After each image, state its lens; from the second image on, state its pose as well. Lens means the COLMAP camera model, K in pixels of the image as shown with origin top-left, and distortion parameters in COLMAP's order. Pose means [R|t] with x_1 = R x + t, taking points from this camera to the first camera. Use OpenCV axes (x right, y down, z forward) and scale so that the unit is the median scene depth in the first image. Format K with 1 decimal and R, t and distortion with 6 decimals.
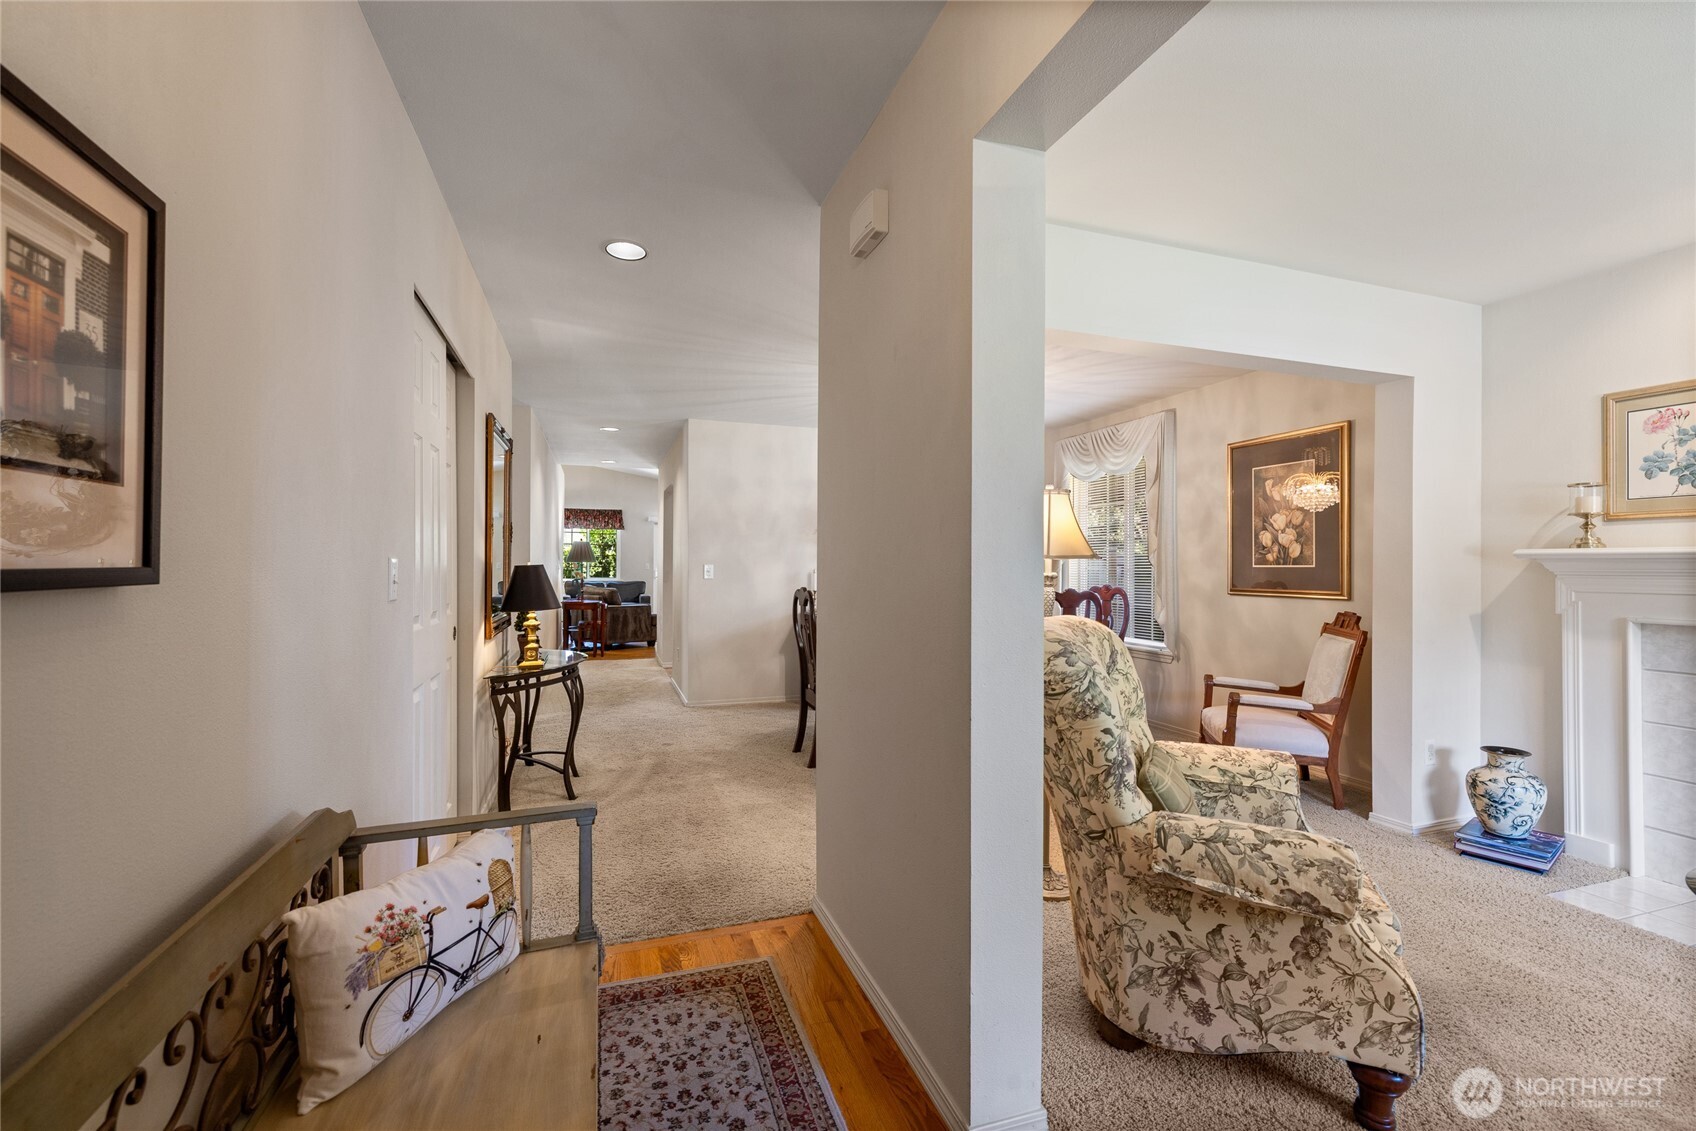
lens RADIAL K [[711.1, 0, 834.8], [0, 711.1, 558.7], [0, 0, 1]] dist [0.001489, 0.000207]
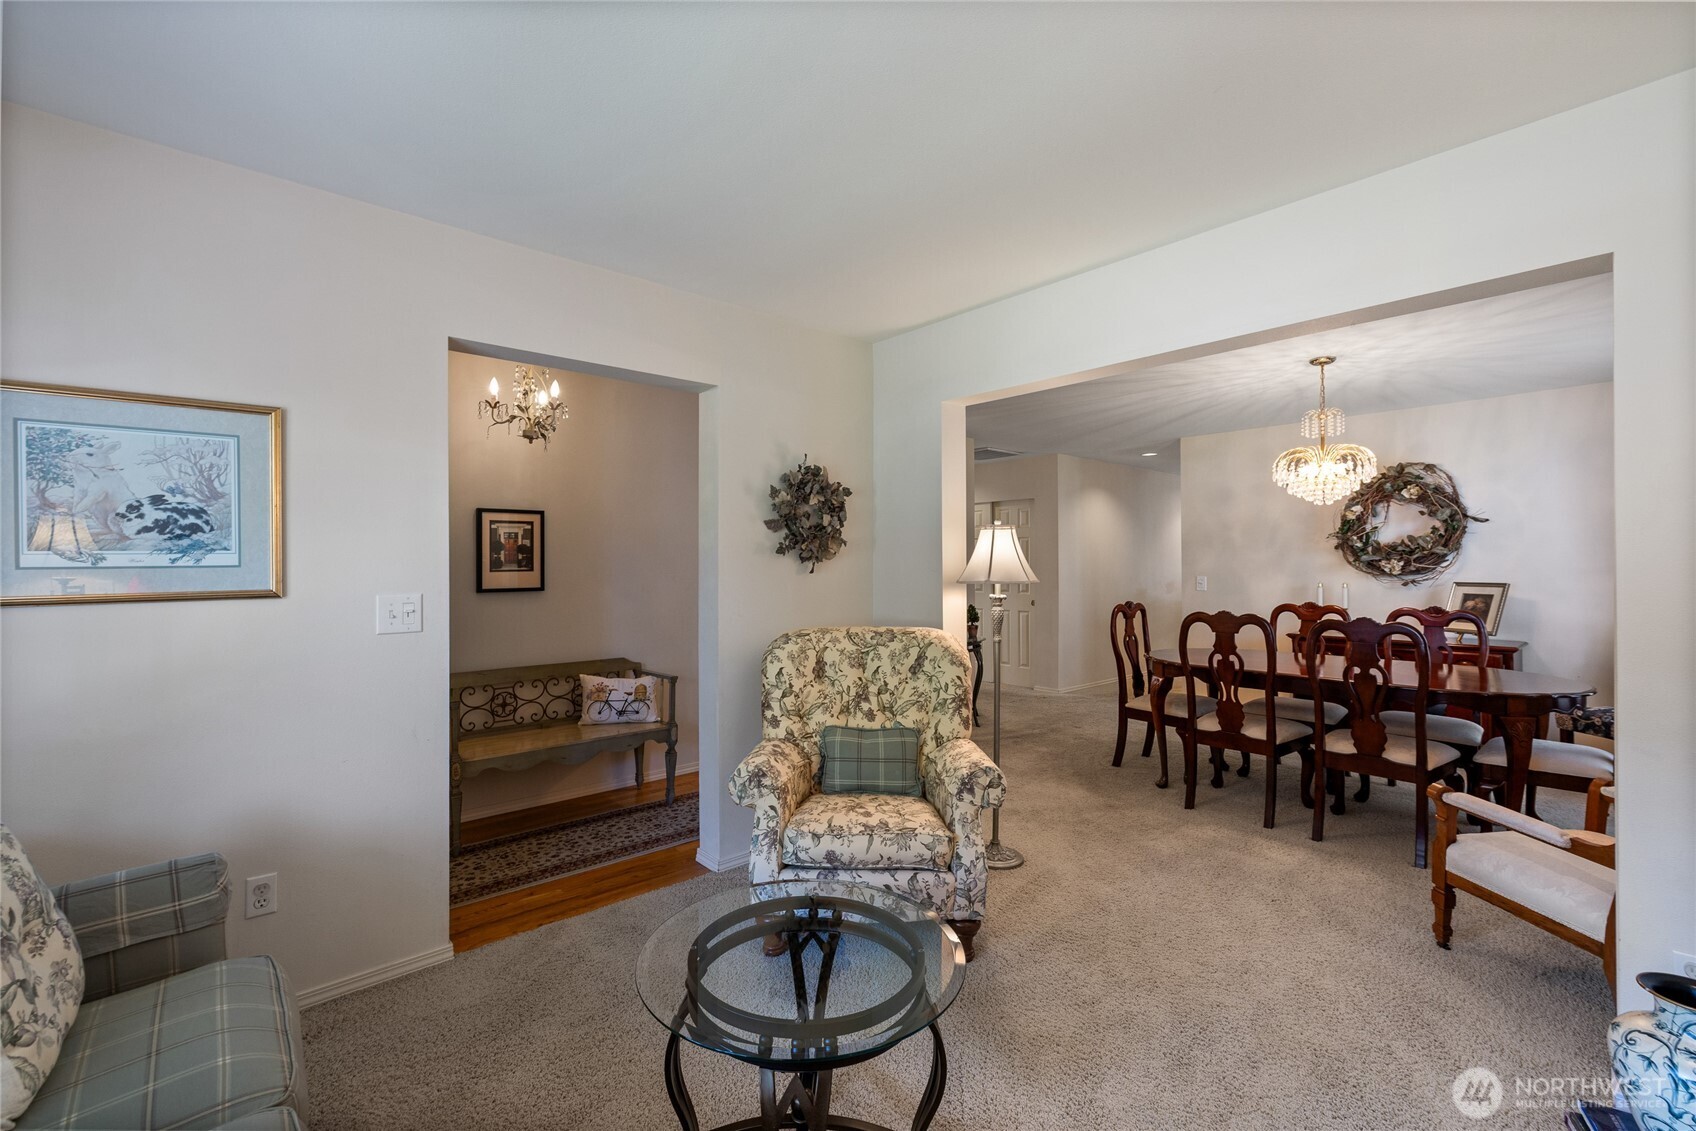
lens RADIAL K [[711.1, 0, 847.0], [0, 711.1, 567.3], [0, 0, 1]] dist [0.001489, 0.000207]
pose [[0.385209, -0.004982, -0.922816, 2.108133], [0.014161, 0.999900, 0.000513, -0.048545], [0.922721, -0.013266, 0.385241, 0.518103]]
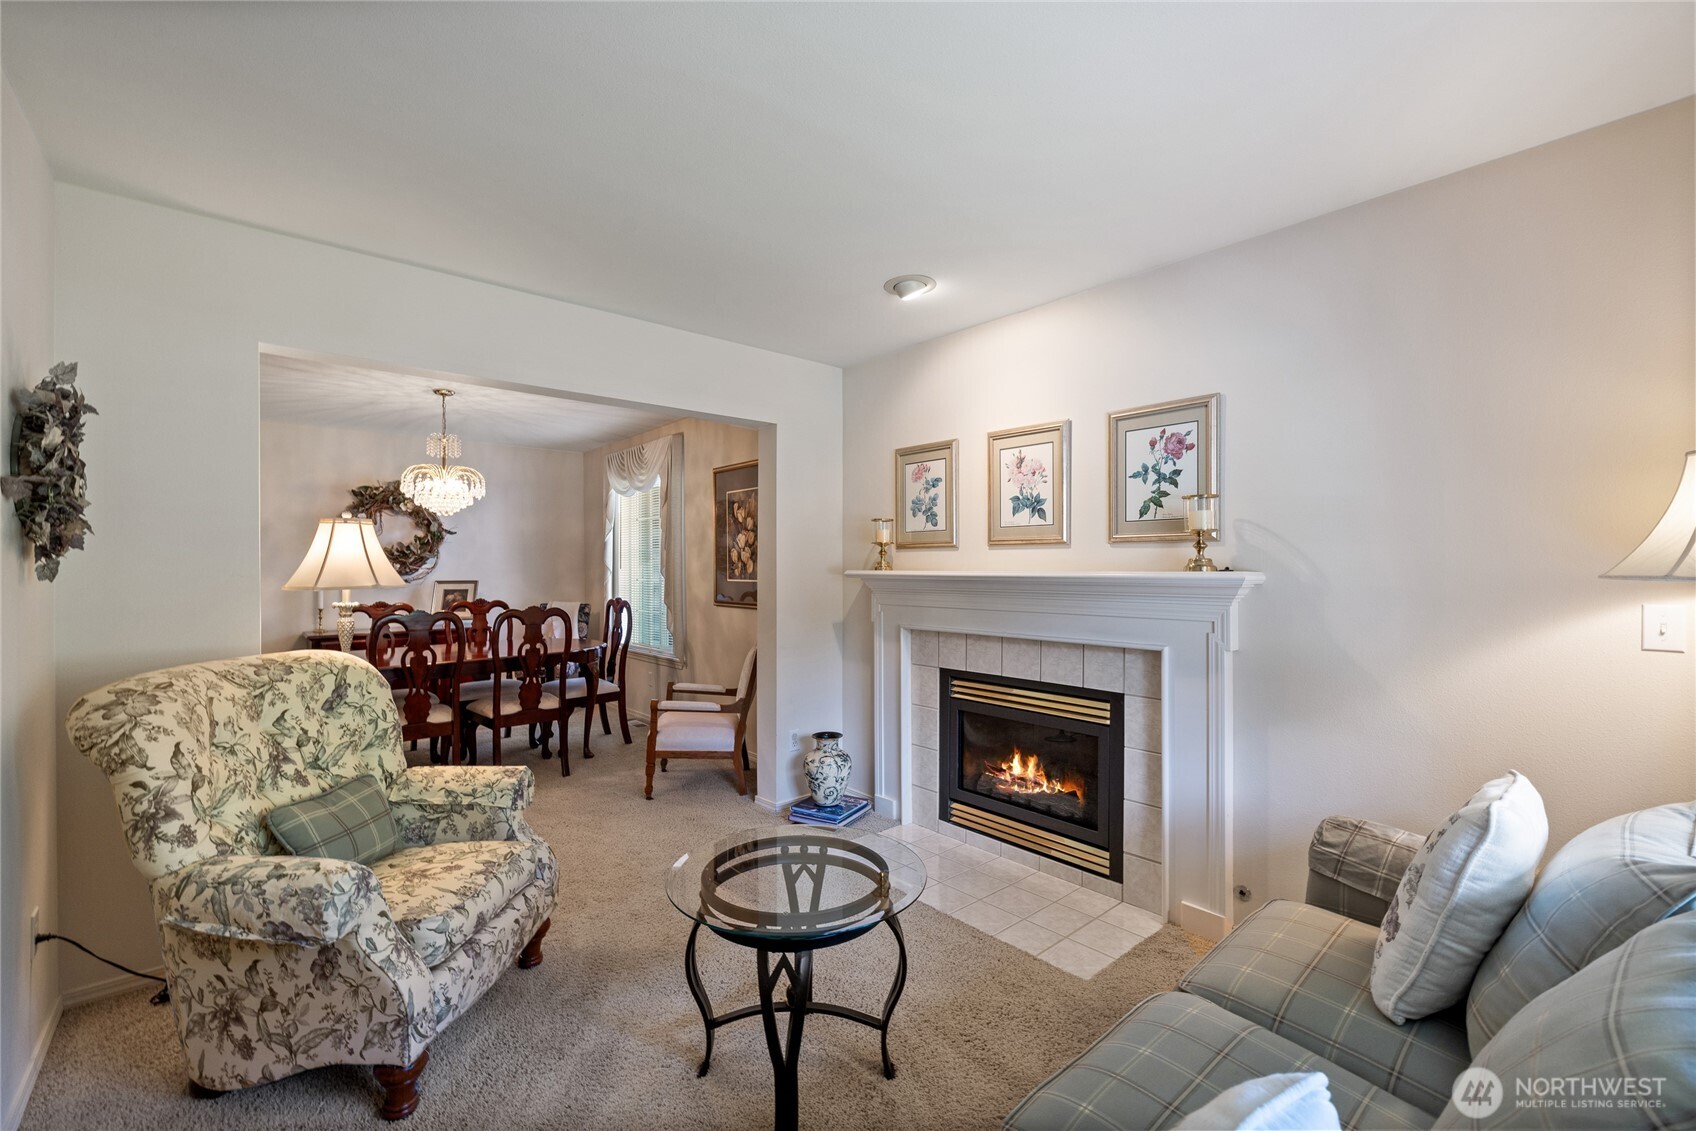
lens RADIAL K [[711.1, 0, 841.8], [0, 711.1, 565.0], [0, 0, 1]] dist [0.001489, 0.000207]
pose [[0.928024, -0.005482, 0.372481, 0.923383], [0.001730, 0.999944, 0.010408, -0.066466], [-0.372518, -0.009015, 0.927981, -0.261844]]
